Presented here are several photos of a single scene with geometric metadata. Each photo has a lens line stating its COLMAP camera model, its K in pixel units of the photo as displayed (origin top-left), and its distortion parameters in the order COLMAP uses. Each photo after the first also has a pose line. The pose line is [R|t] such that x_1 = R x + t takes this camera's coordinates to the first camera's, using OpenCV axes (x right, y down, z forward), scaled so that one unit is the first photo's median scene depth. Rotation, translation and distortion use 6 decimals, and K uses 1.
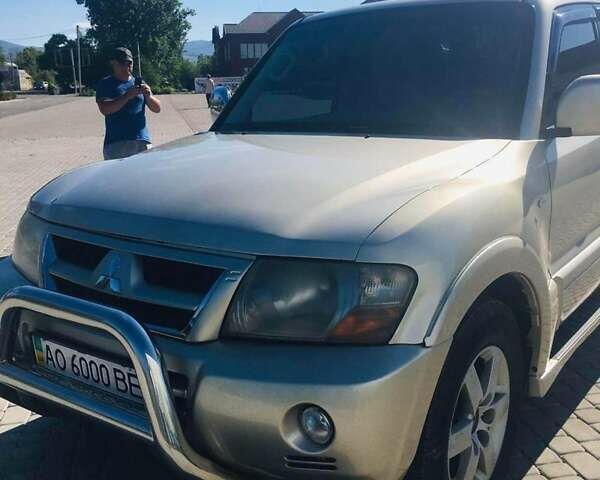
lens RADIAL K [[668.9, 0, 300.0], [0, 668.9, 240.0], [0, 0, 1]] dist [0.069687, -0.033744]
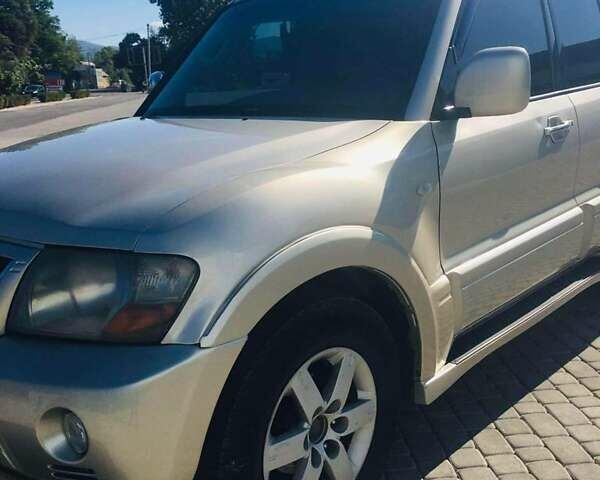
lens RADIAL K [[668.9, 0, 300.0], [0, 668.9, 240.0], [0, 0, 1]] dist [0.069687, -0.033744]
pose [[0.994462, 0.007981, -0.104796, 0.270002], [-0.007107, 0.999937, 0.008706, 0.004665], [0.104859, -0.007913, 0.994456, 0.083327]]
